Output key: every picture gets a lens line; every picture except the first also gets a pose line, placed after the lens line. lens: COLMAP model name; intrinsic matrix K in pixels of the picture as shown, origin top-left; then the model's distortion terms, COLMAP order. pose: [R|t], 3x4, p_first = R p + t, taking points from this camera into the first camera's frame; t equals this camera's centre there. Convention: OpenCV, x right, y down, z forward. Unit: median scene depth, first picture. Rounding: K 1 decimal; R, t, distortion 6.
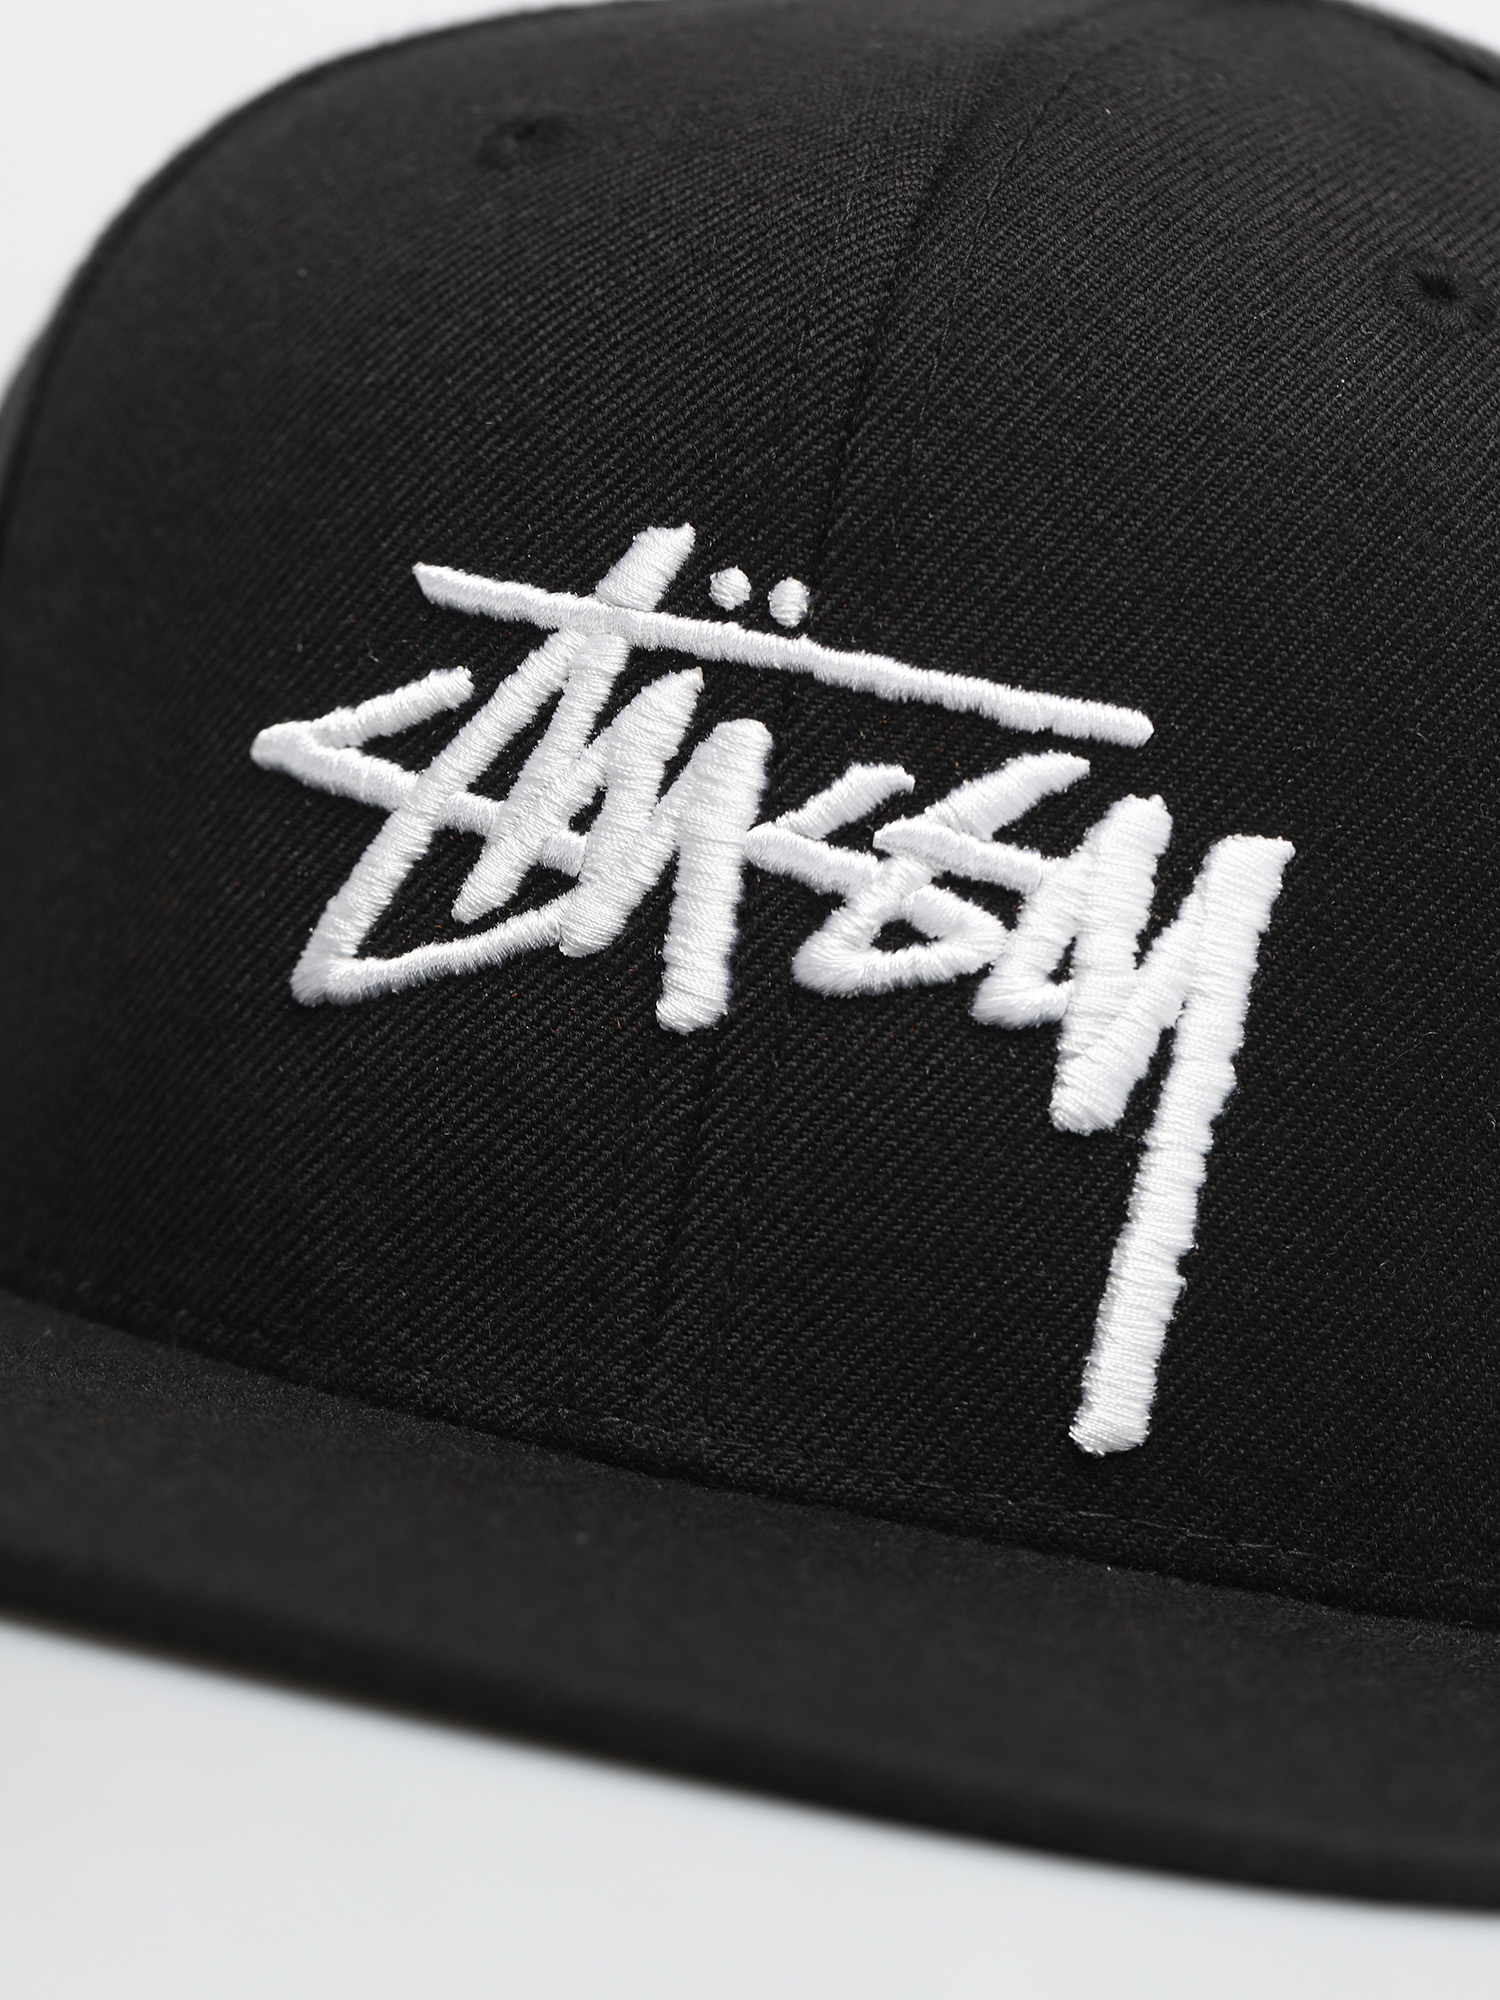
lens RADIAL K [[6758.6, 0, 750.0], [0, 6758.6, 1000.0], [0, 0, 1]] dist [0.004994, 1.259847]
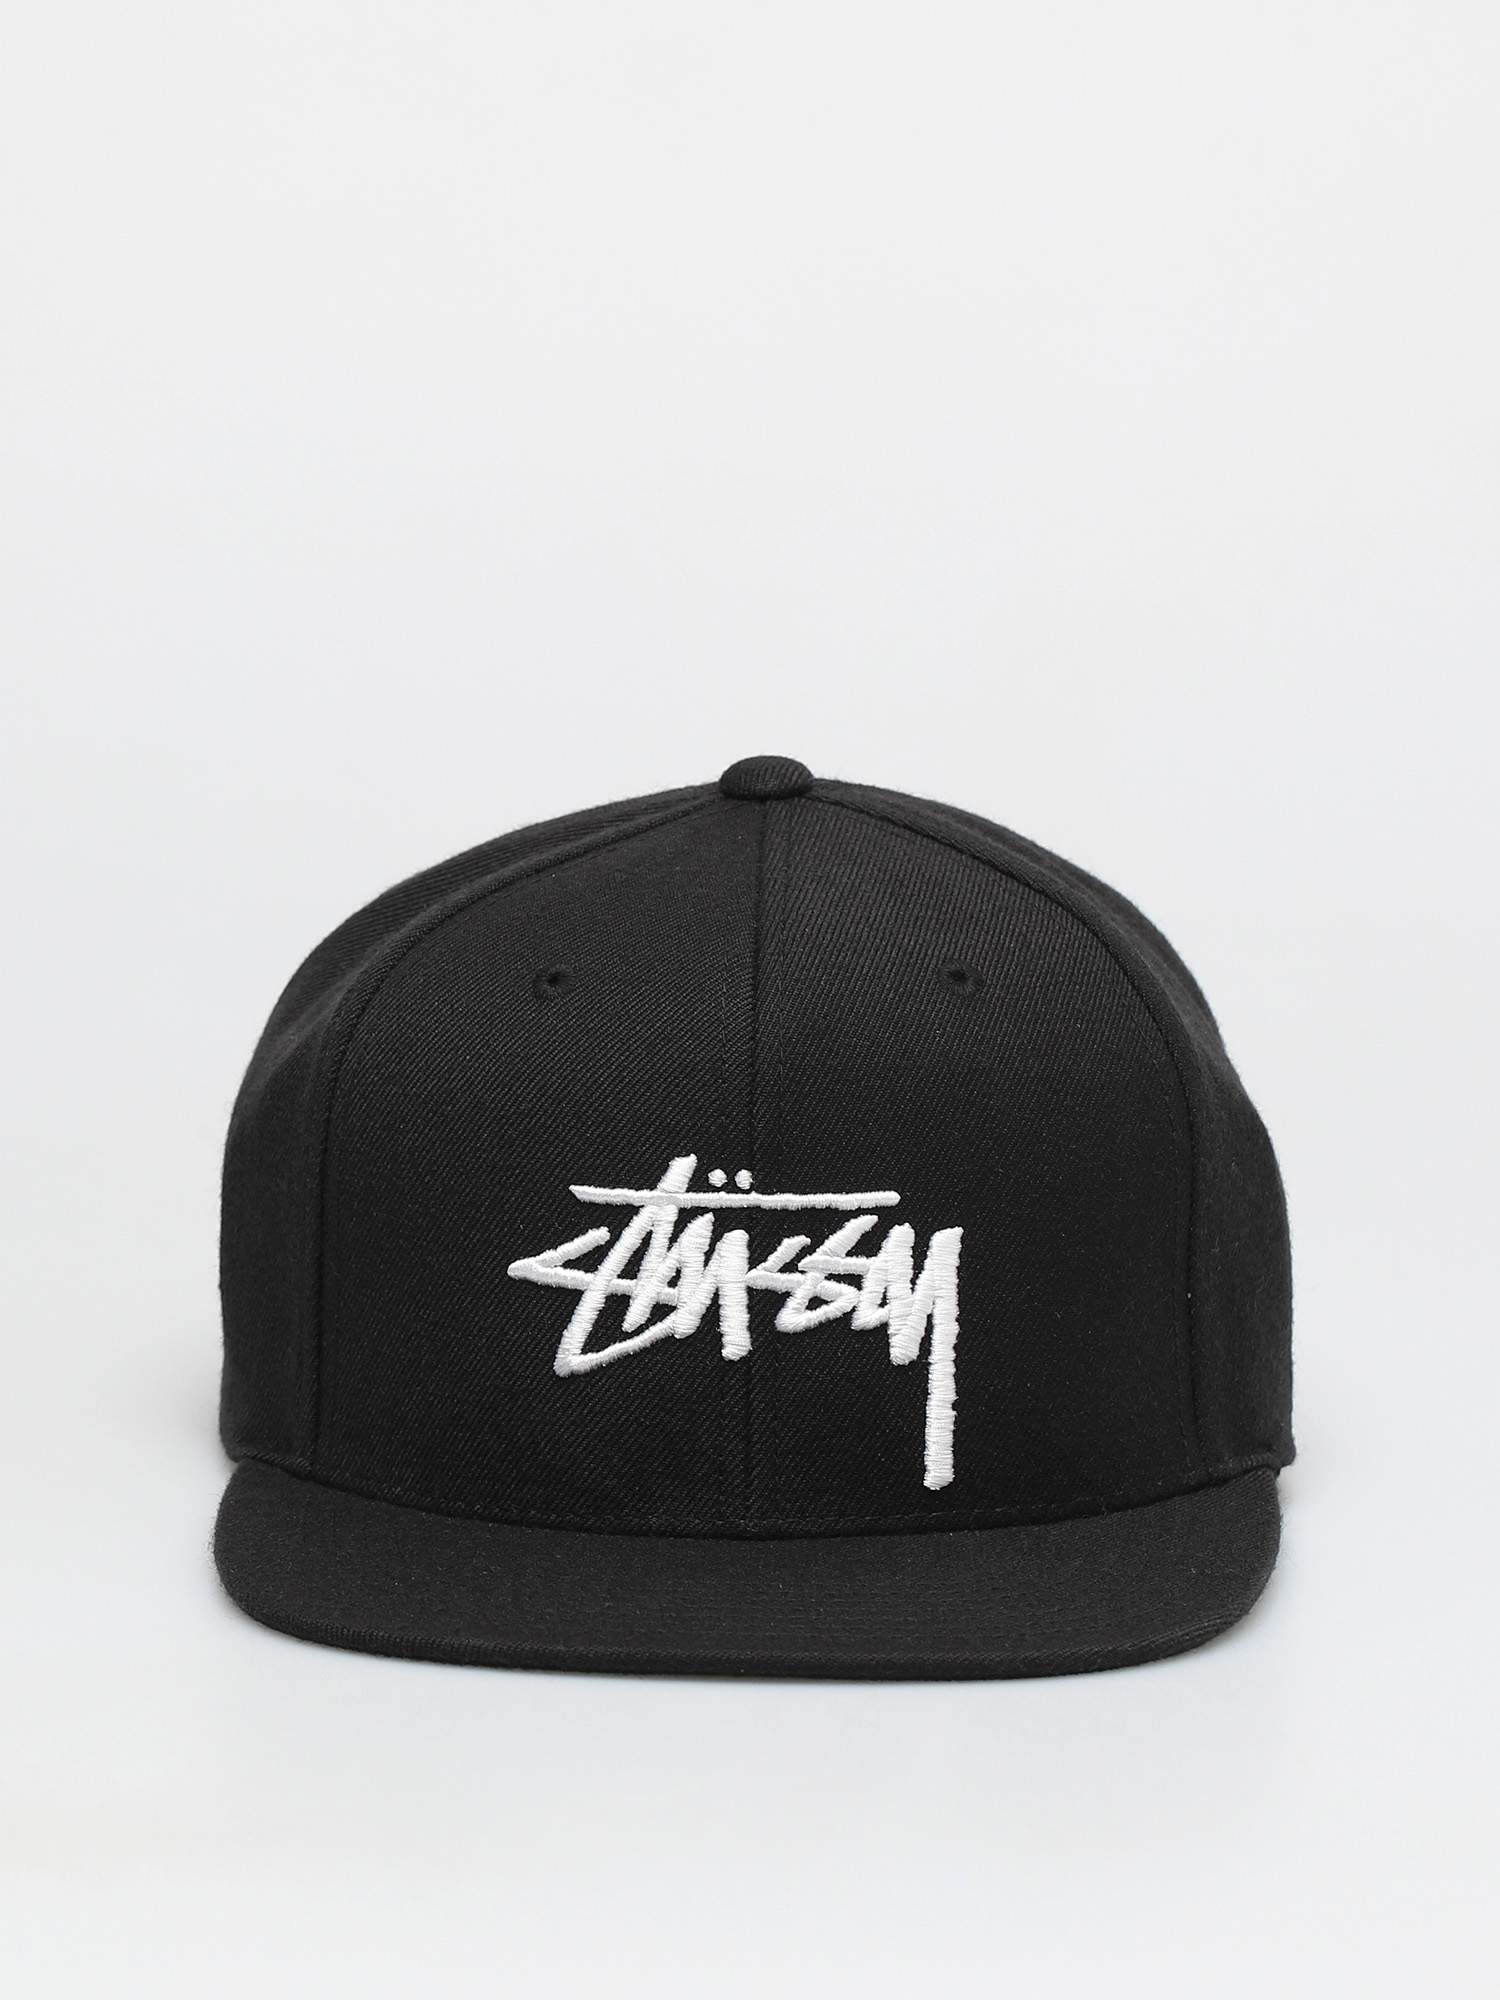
lens RADIAL K [[5626.0, 0, 750.0], [0, 5626.0, 1000.0], [0, 0, 1]] dist [-0.546005, 0.096124]
pose [[0.961221, -0.217032, 0.170149, -0.317891], [0.205974, 0.975252, 0.080367, -0.280609], [-0.183381, -0.042204, 0.982136, -0.961158]]
